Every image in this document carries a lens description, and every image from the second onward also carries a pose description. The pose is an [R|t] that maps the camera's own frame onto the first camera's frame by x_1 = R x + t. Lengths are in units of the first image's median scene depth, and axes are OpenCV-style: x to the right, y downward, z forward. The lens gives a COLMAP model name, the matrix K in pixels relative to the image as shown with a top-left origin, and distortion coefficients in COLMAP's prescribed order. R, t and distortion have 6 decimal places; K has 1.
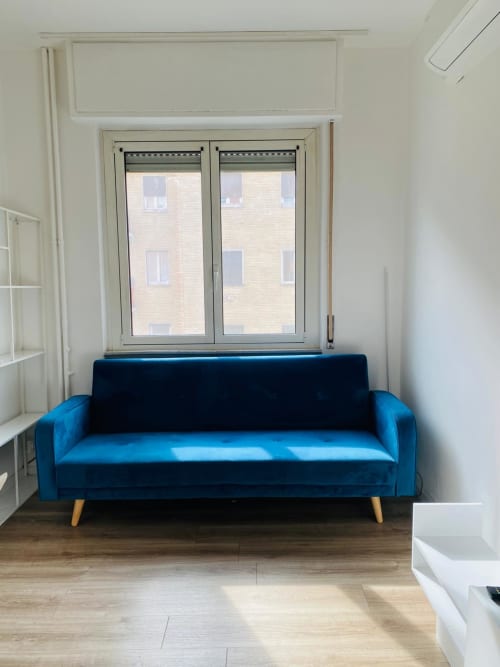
lens RADIAL K [[501.1, 0, 267.8], [0, 501.1, 330.2], [0, 0, 1]] dist [0.060853, -0.073046]
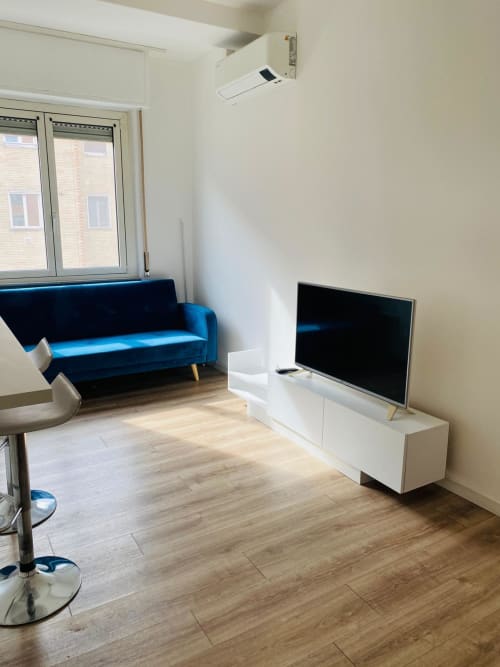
lens RADIAL K [[501.1, 0, 249.4], [0, 501.1, 332.8], [0, 0, 1]] dist [0.060853, -0.073046]
pose [[0.864624, -0.094438, 0.493464, -0.354070], [0.040312, 0.992049, 0.119223, 0.038685], [-0.500800, -0.083191, 0.861556, -0.391191]]
